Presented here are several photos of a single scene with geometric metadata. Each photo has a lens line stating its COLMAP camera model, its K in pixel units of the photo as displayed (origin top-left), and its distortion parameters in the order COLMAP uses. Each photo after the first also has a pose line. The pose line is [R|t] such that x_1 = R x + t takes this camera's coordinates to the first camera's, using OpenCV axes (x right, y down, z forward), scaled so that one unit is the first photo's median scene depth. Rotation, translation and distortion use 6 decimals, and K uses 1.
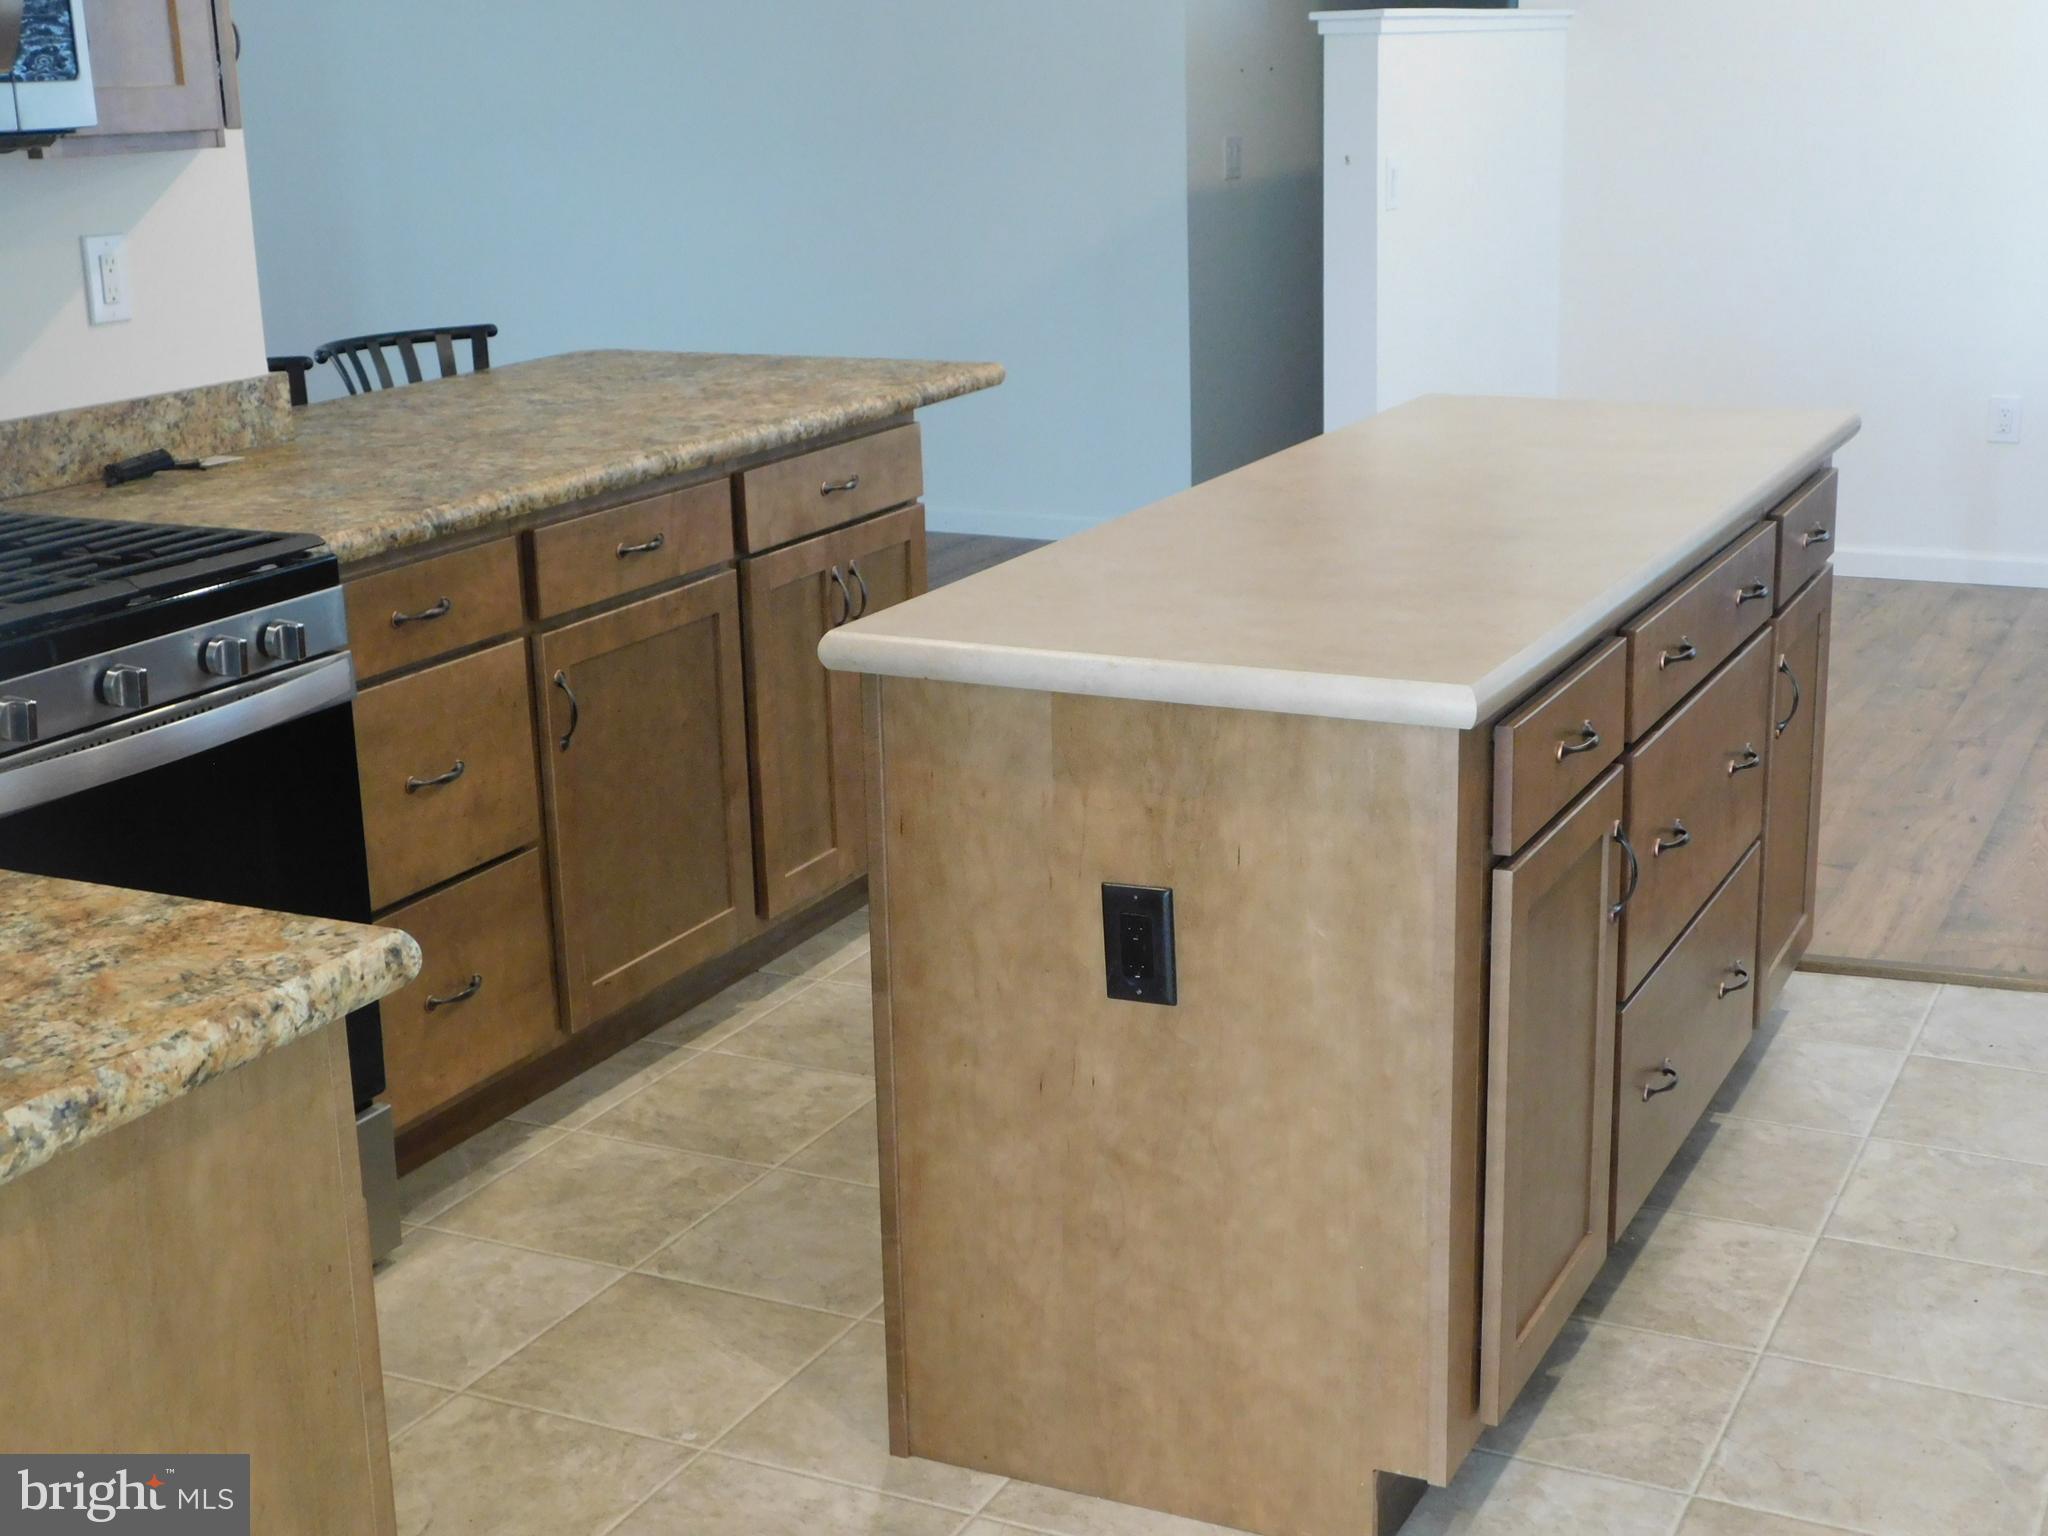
lens RADIAL K [[2713.9, 0, 1030.8], [0, 2713.9, 777.1], [0, 0, 1]] dist [0.008100, 0.000000]
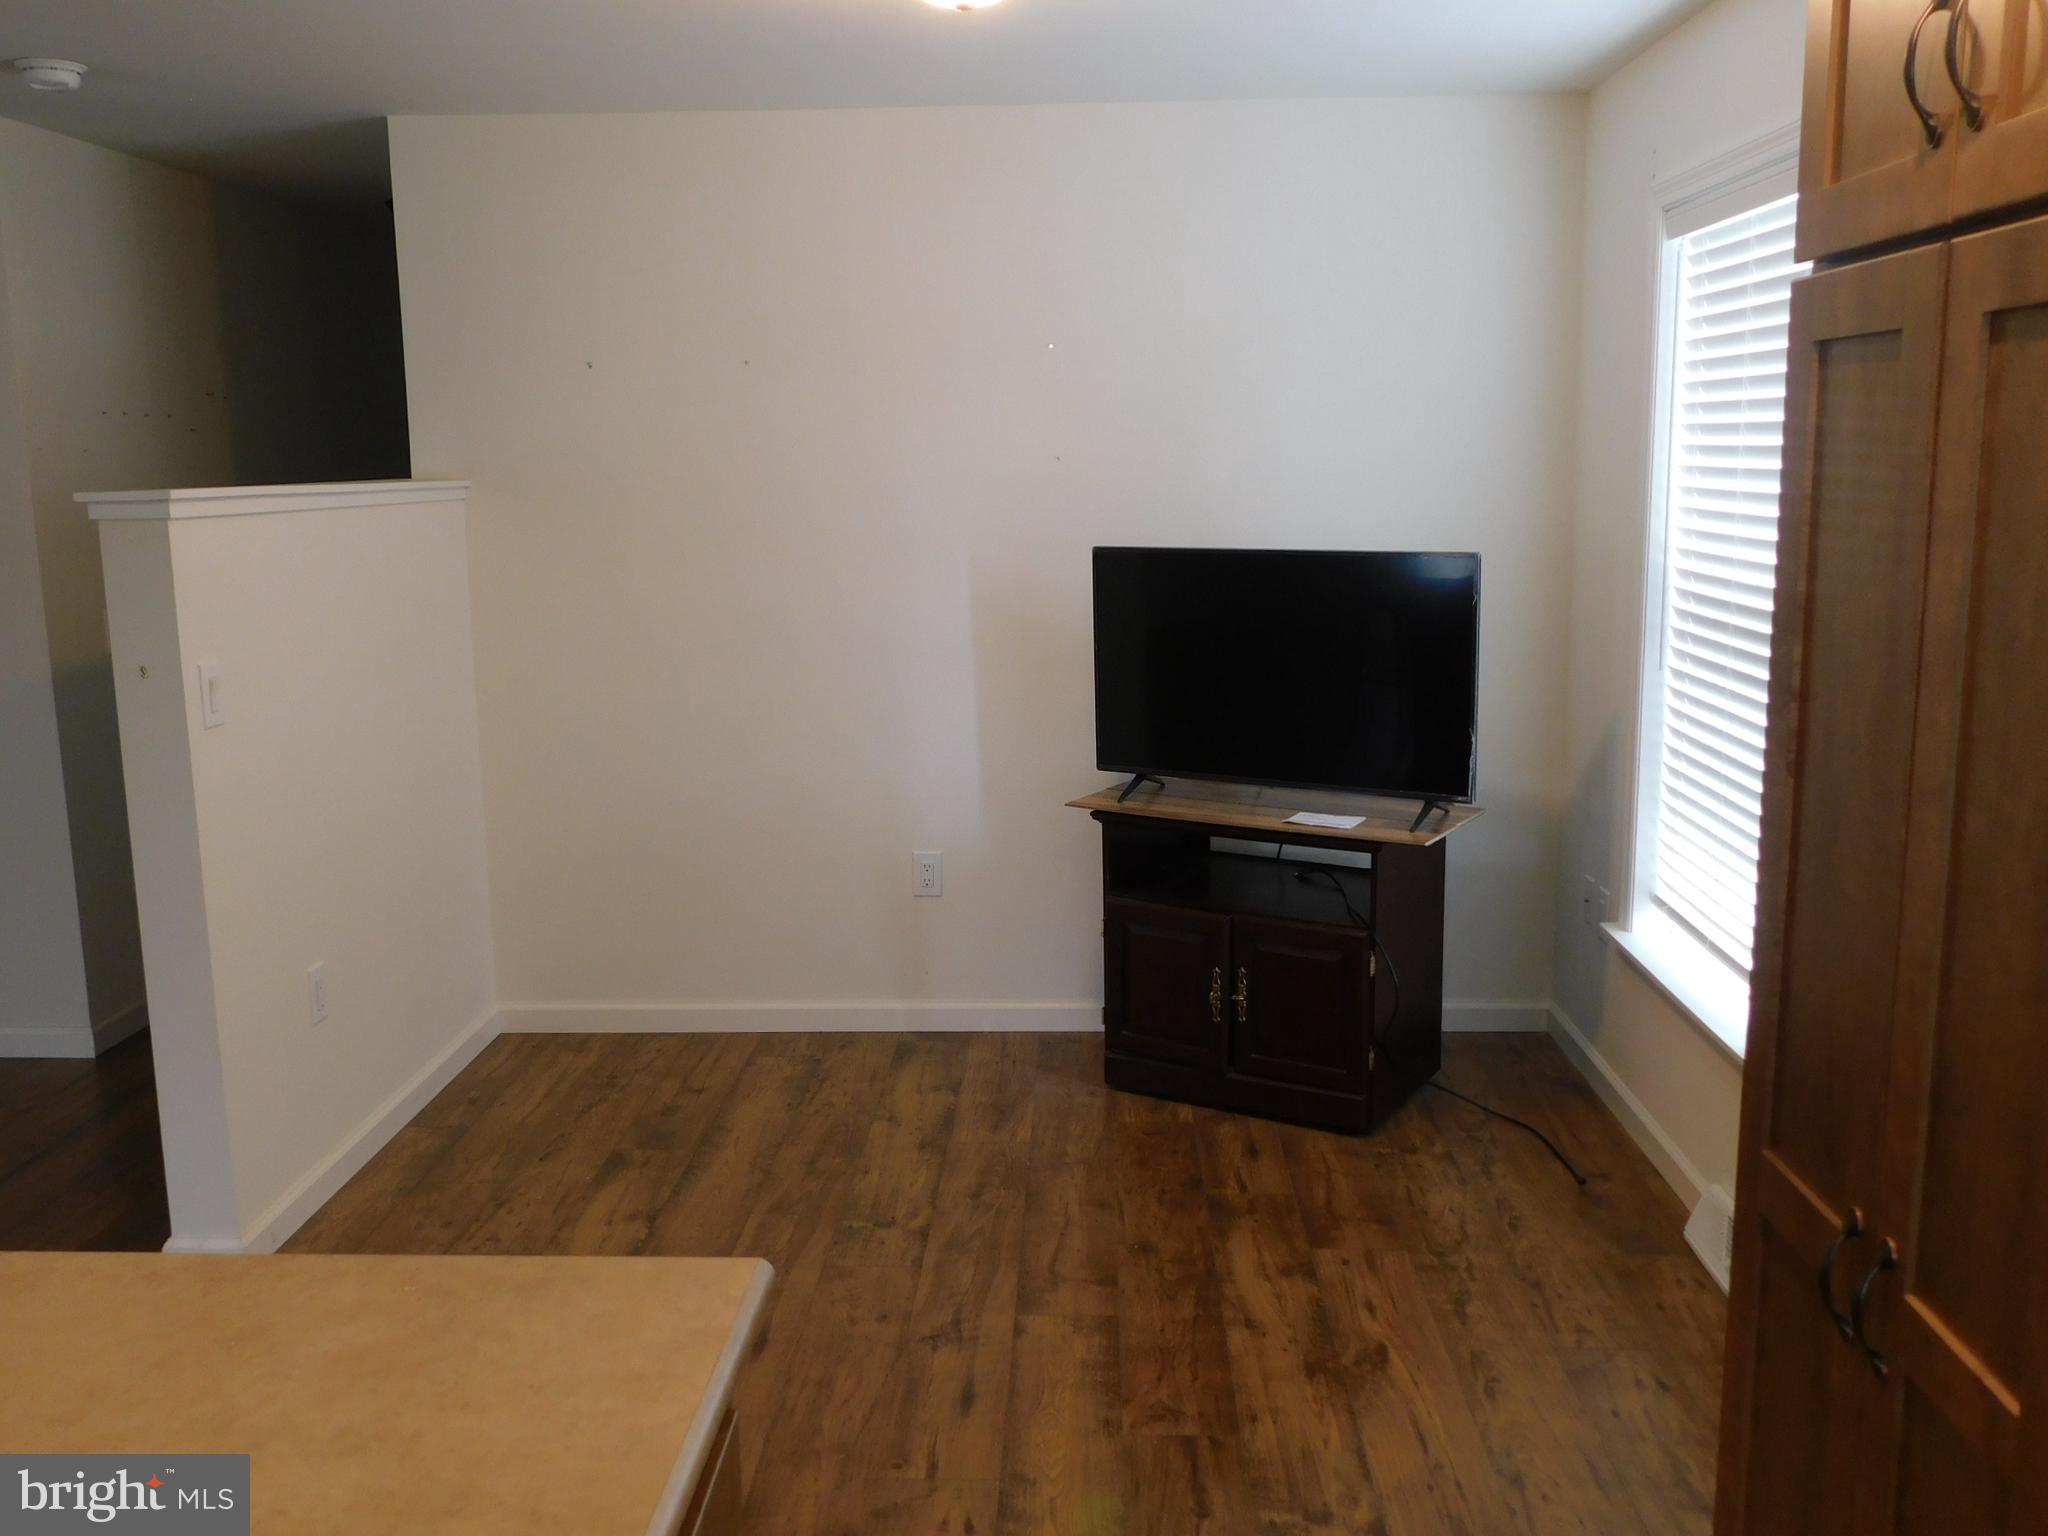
lens RADIAL K [[1791.2, 0, 1024.5], [0, 1791.2, 768.1], [0, 0, 1]] dist [-0.003739, -0.017493]
pose [[0.913476, -0.058484, 0.402668, 0.141091], [0.099346, 0.991723, -0.081334, -0.131099], [-0.394579, 0.114300, 0.911725, 0.421540]]
